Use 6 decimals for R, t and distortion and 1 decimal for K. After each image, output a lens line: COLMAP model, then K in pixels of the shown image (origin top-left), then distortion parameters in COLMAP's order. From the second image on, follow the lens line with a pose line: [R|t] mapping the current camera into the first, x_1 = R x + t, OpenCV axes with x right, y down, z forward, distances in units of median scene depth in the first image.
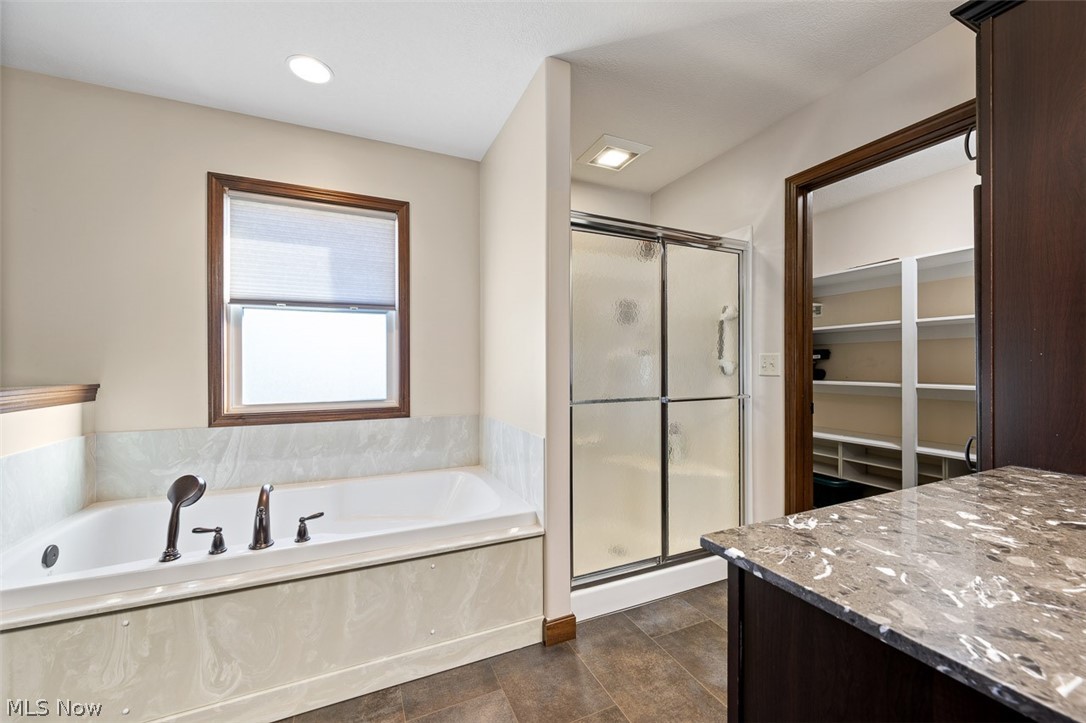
lens RADIAL K [[425.3, 0, 539.6], [0, 425.3, 363.3], [0, 0, 1]] dist [-0.000863, 0.000068]
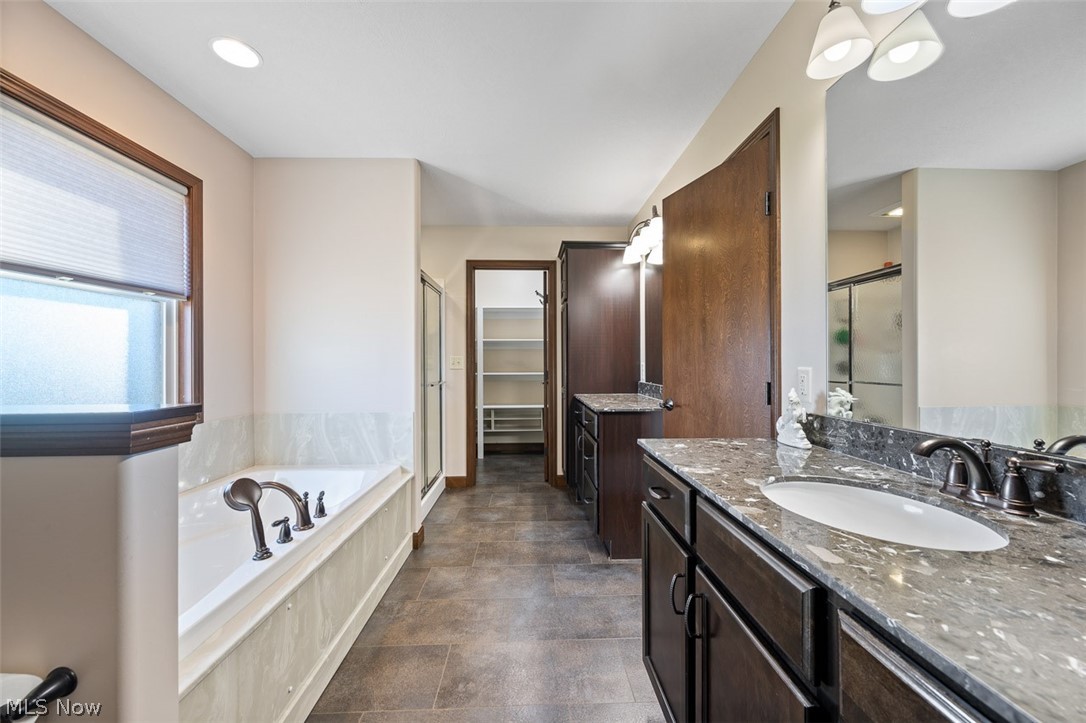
lens RADIAL K [[425.3, 0, 544.5], [0, 425.3, 360.3], [0, 0, 1]] dist [-0.000863, 0.000068]
pose [[0.384306, 0.003962, 0.923197, -0.909672], [0.000378, 0.999990, -0.004449, 0.000391], [-0.923206, 0.002059, 0.384301, 0.000512]]
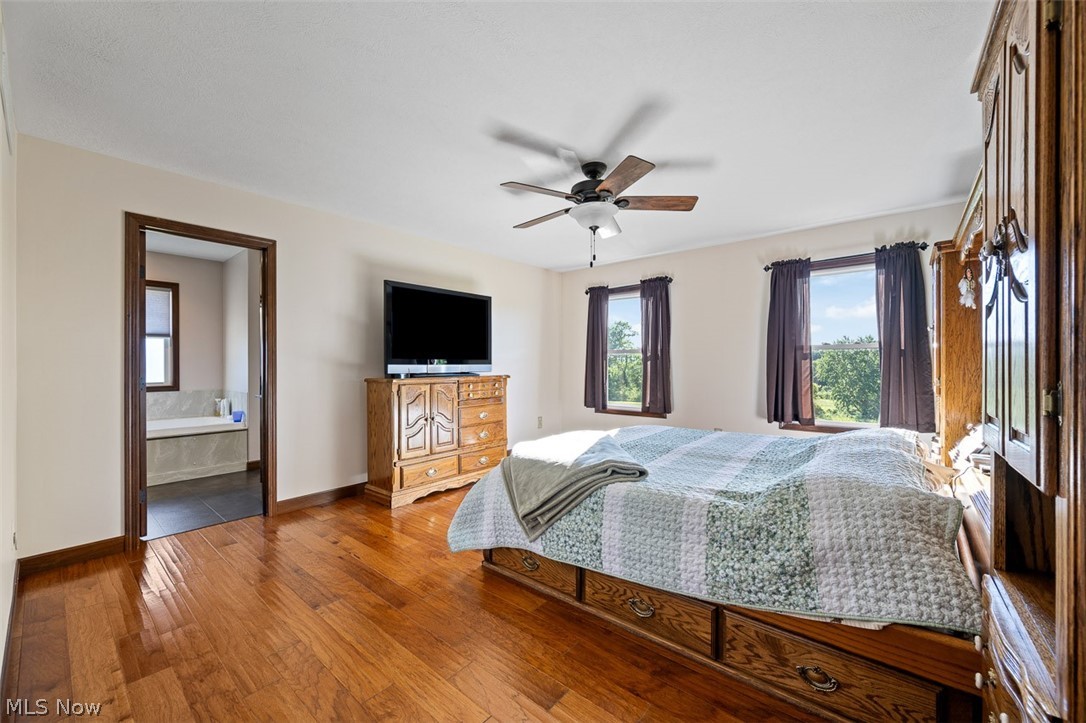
lens RADIAL K [[425.3, 0, 541.7], [0, 425.3, 360.9], [0, 0, 1]] dist [-0.000863, 0.000068]
pose [[0.900329, 0.001959, 0.435206, 0.386386], [-0.001129, 0.999997, -0.002165, -0.012463], [-0.435209, 0.001458, 0.900328, -1.657771]]
